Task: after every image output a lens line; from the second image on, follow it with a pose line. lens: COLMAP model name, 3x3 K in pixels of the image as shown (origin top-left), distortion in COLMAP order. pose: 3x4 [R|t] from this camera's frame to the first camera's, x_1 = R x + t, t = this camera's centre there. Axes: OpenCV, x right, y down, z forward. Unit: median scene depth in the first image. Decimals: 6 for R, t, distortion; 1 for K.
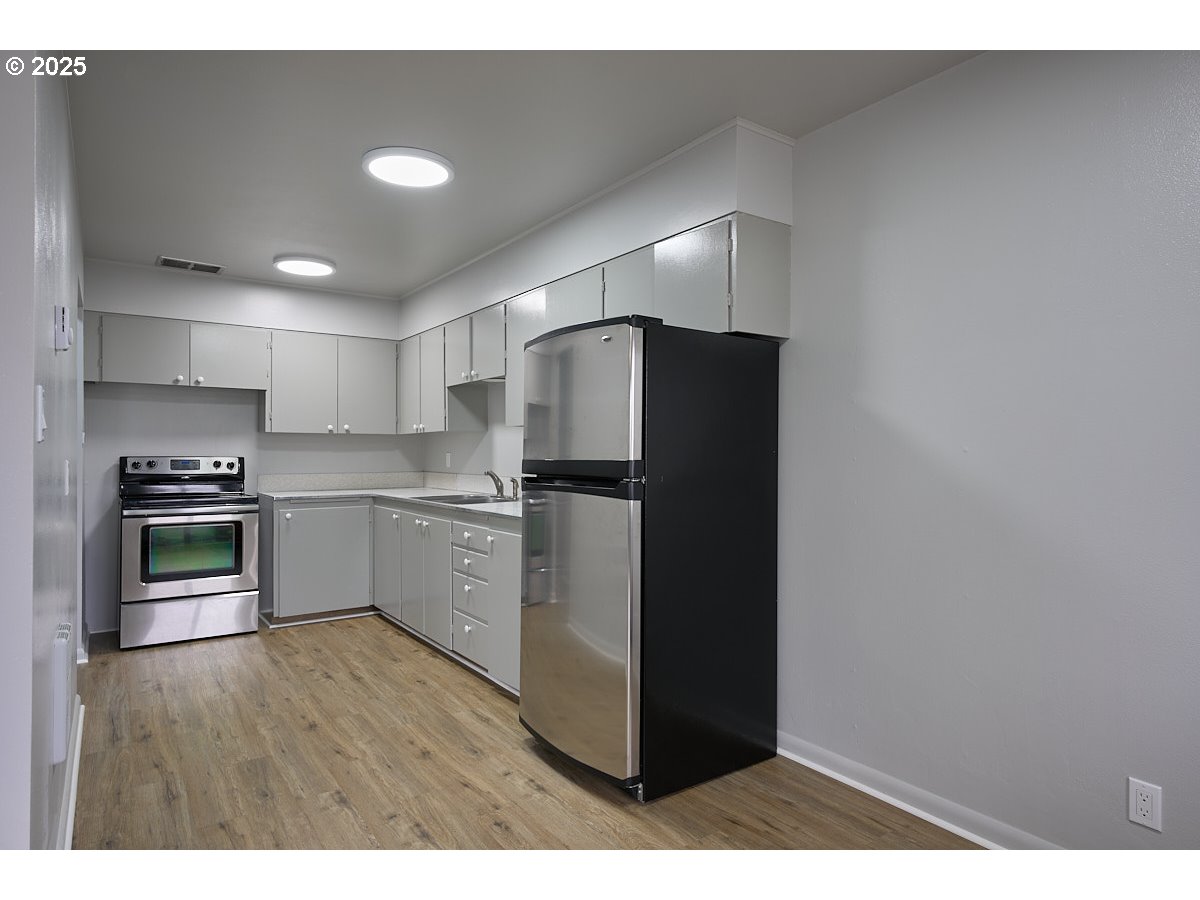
lens RADIAL K [[686.0, 0, 600.0], [0, 686.0, 450.0], [0, 0, 1]] dist [-0.001058, -0.000129]
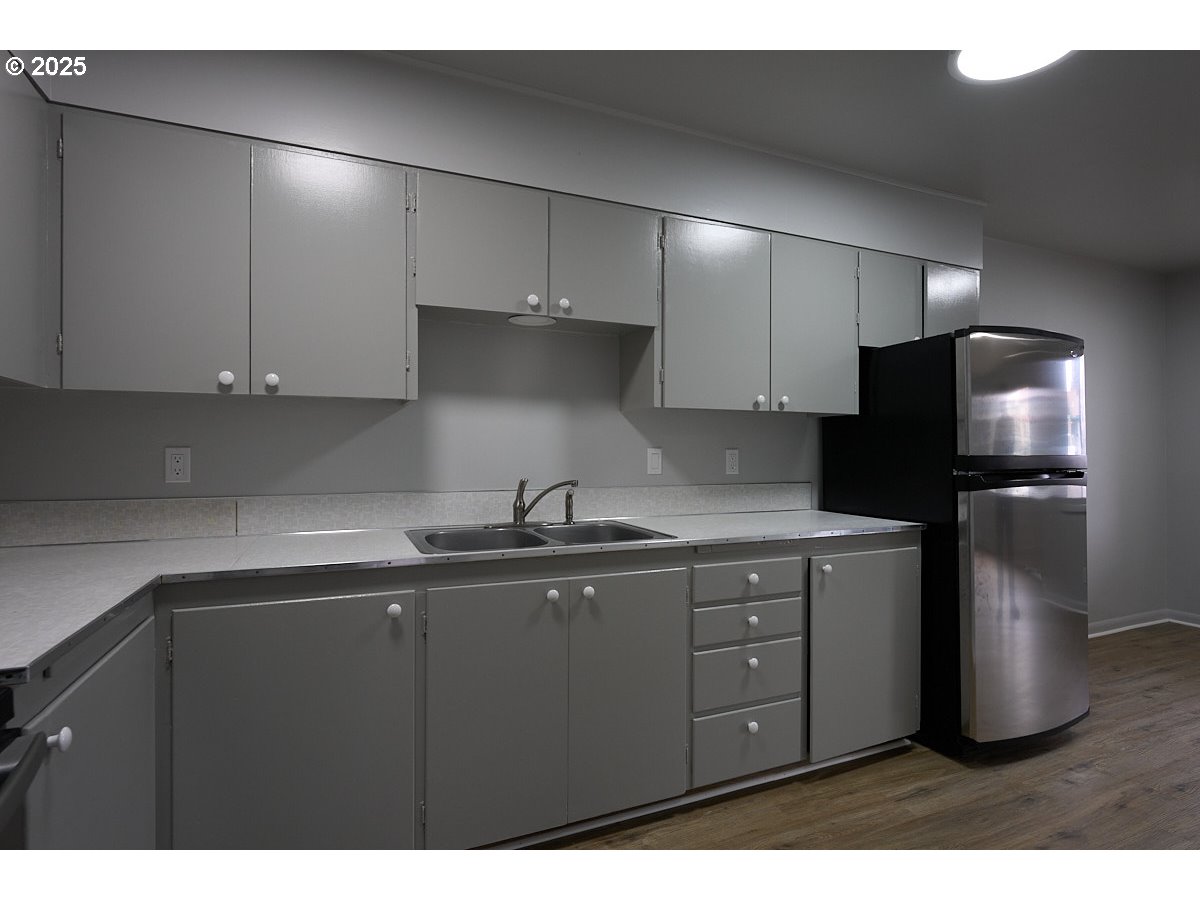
lens RADIAL K [[622.7, 0, 602.3], [0, 622.7, 418.0], [0, 0, 1]] dist [0.001223, 0.000676]
pose [[0.201859, 0.024863, 0.979099, -0.885966], [-0.012859, 0.999659, -0.022734, -0.014591], [-0.979330, -0.008001, 0.202109, 1.131976]]
